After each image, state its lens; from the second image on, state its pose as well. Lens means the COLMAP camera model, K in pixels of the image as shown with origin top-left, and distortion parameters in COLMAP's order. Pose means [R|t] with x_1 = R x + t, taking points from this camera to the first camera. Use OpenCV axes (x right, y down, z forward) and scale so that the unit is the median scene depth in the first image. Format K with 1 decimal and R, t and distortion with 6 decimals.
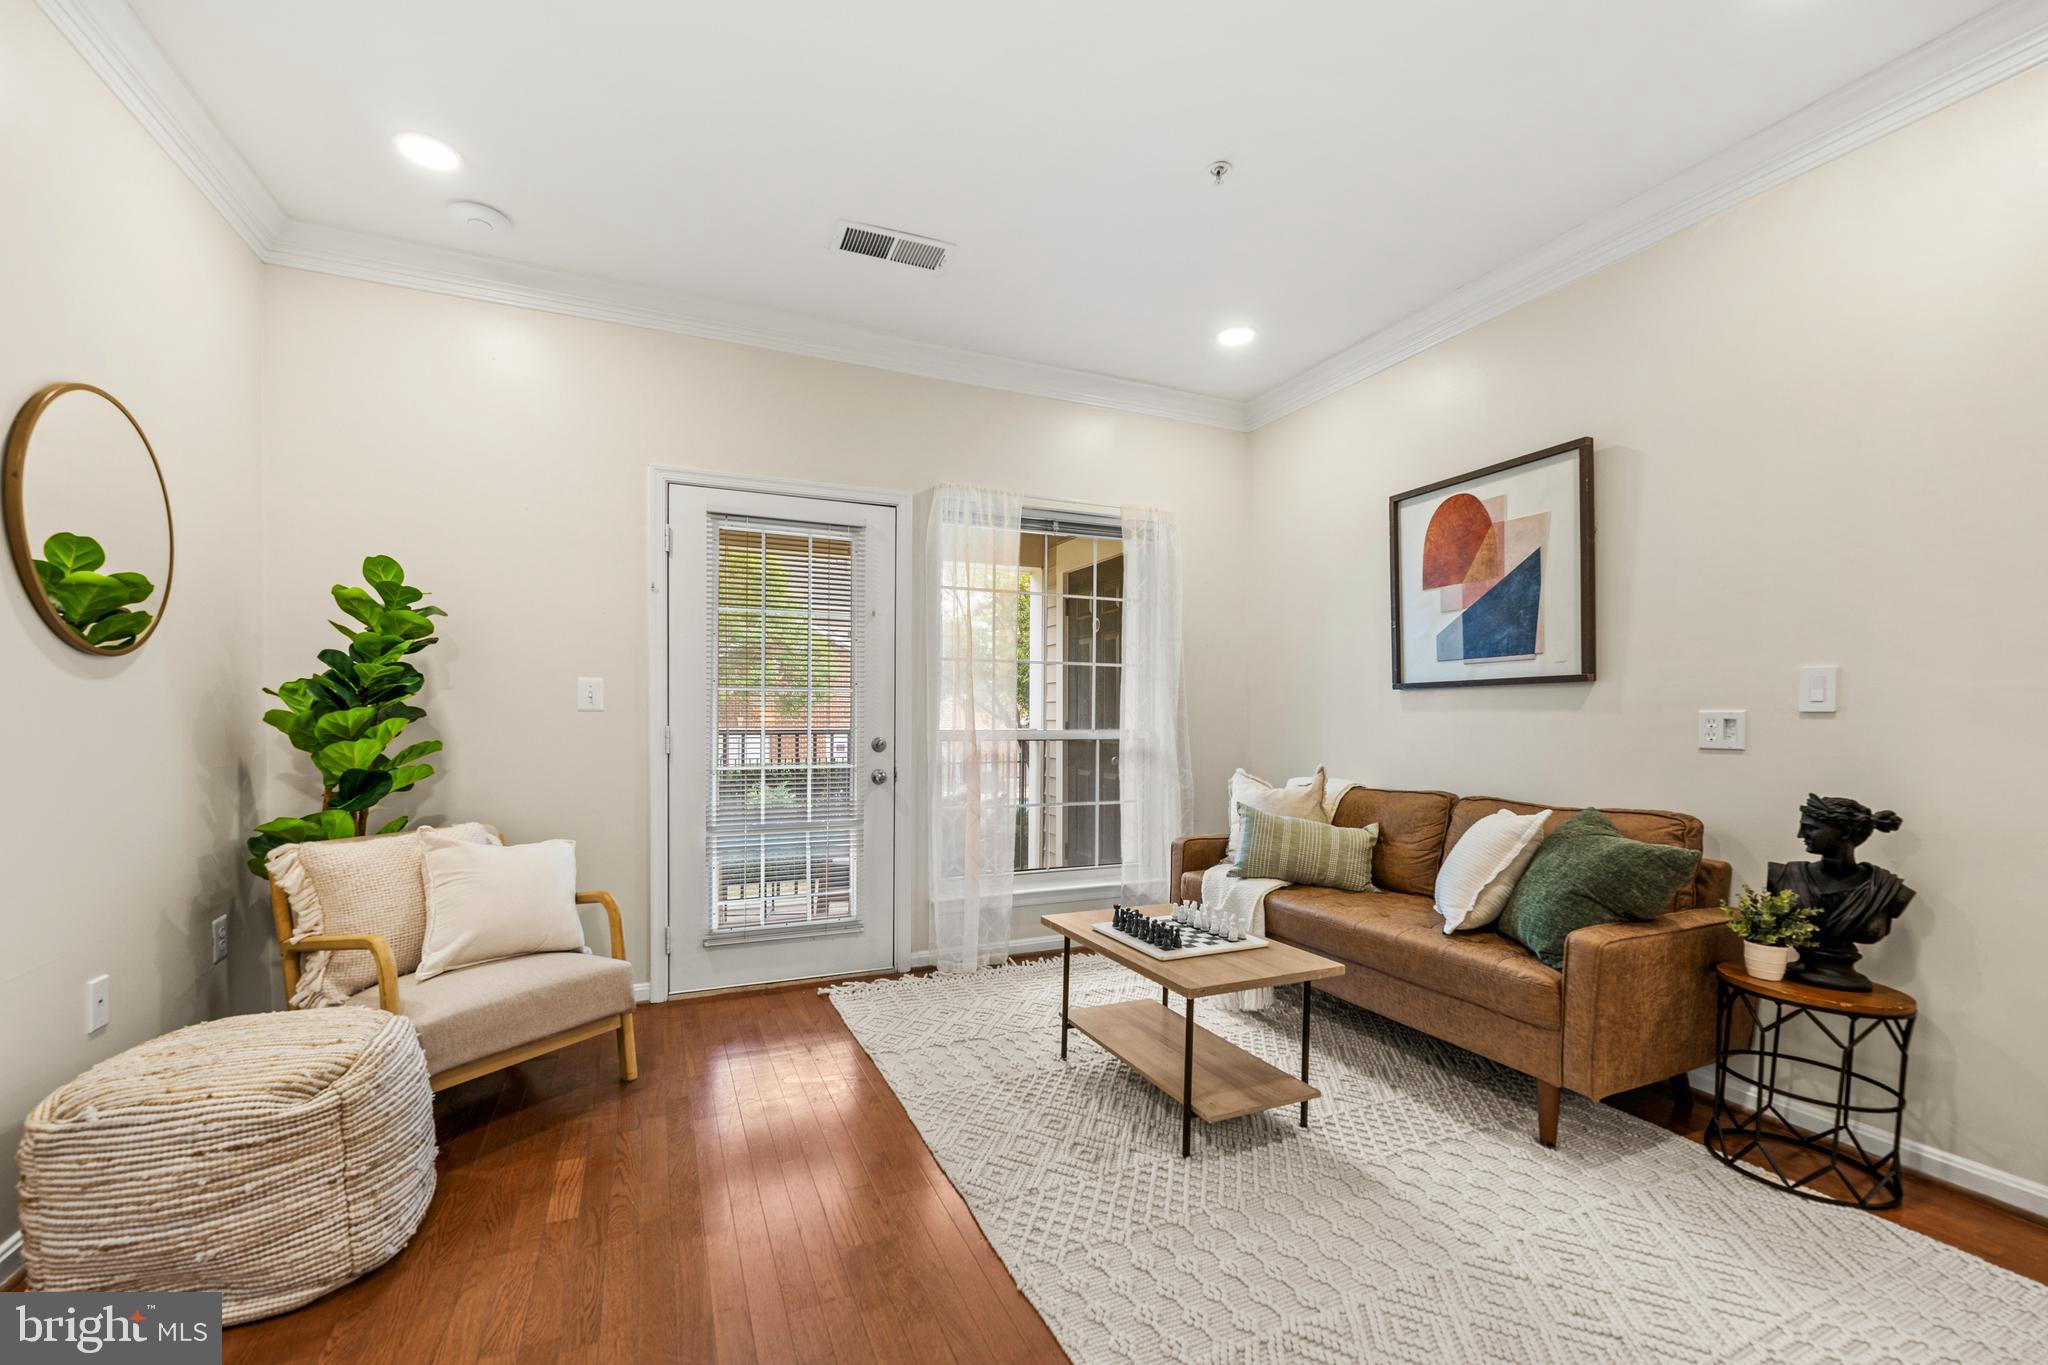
lens RADIAL K [[824.0, 0, 1013.6], [0, 824.0, 735.2], [0, 0, 1]] dist [-0.005904, 0.002167]
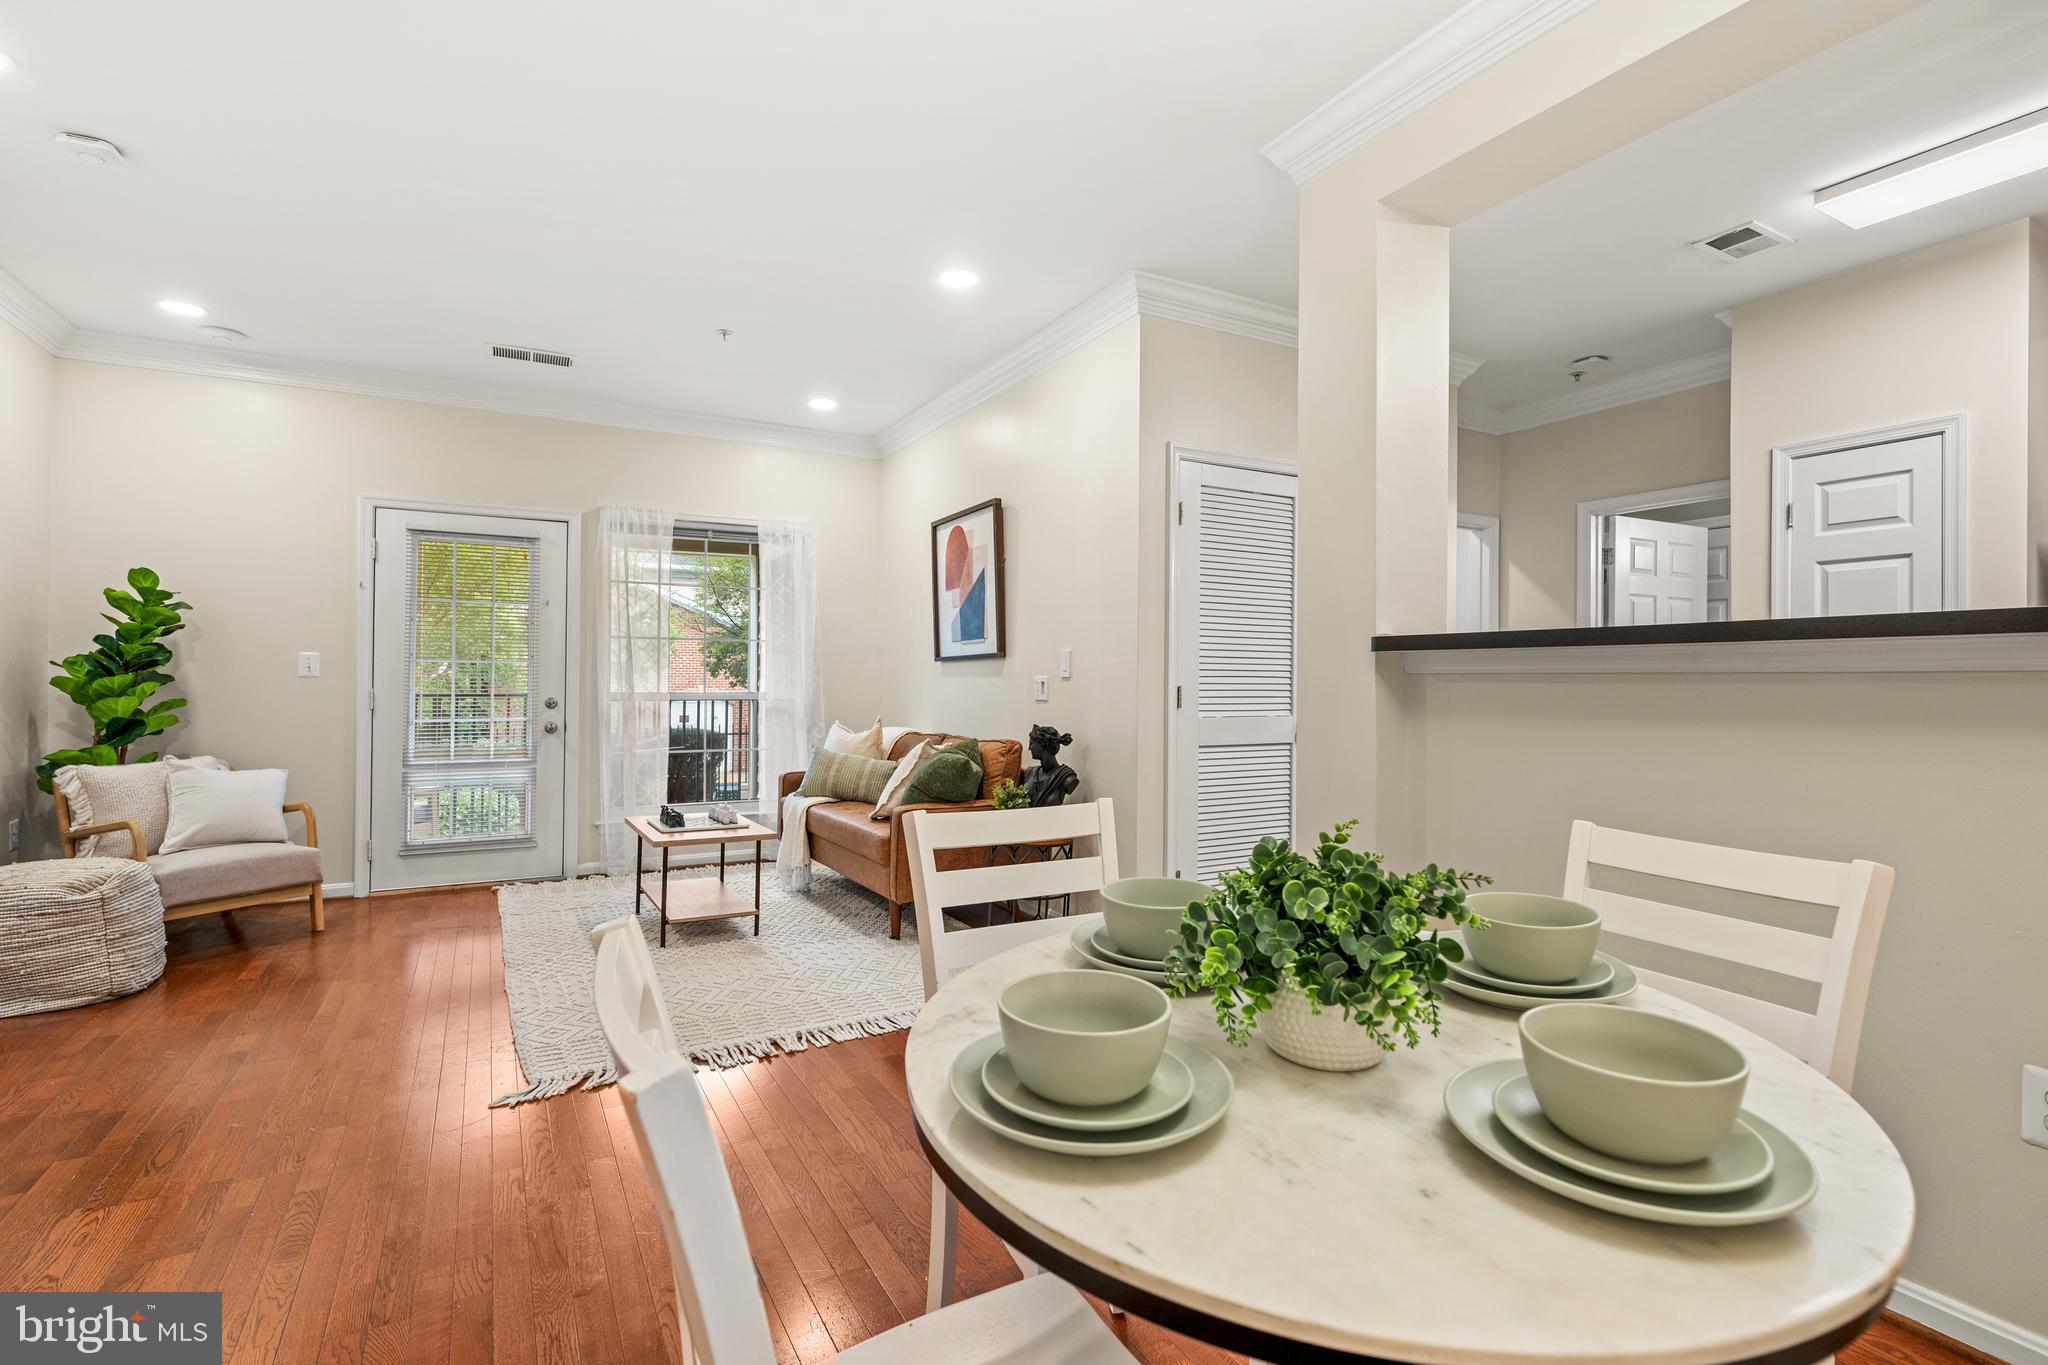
lens RADIAL K [[958.0, 0, 1032.7], [0, 958.0, 677.3], [0, 0, 1]] dist [-0.002146, 0.000869]
pose [[0.995372, -0.000011, 0.096092, 0.558108], [0.002978, 0.999523, -0.030741, 0.024198], [-0.096045, 0.030885, 0.994898, -0.727593]]
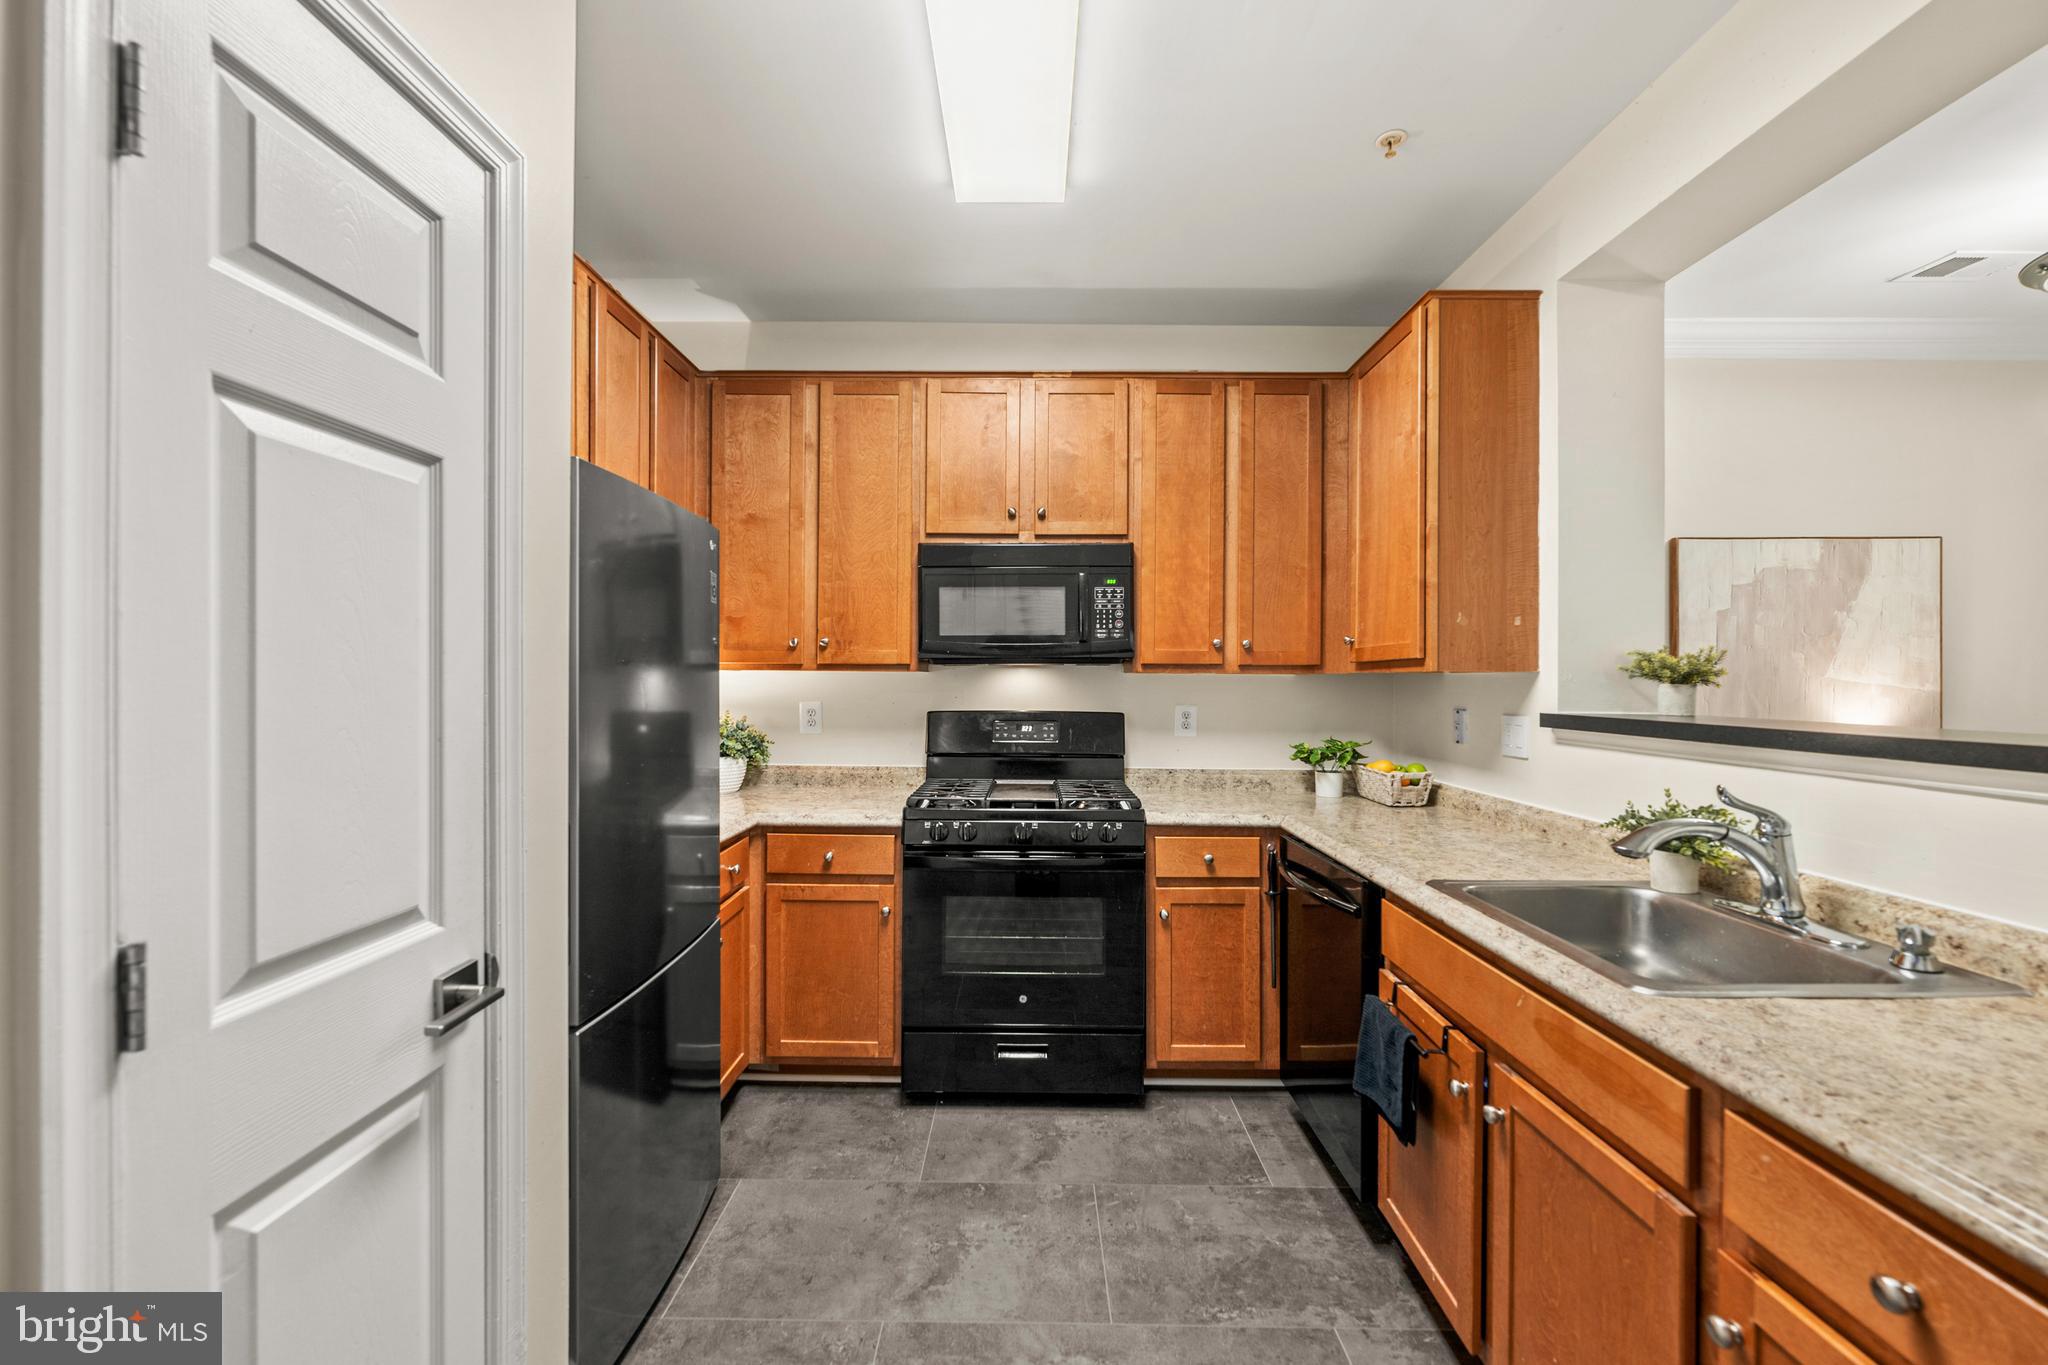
lens RADIAL K [[824.0, 0, 1017.0], [0, 824.0, 680.1], [0, 0, 1]] dist [-0.005904, 0.002167]
pose [[-0.908693, -0.007554, 0.417397, 1.418229], [0.004247, 0.999617, 0.027338, -0.079114], [-0.417444, 0.026615, -0.908313, 0.631579]]
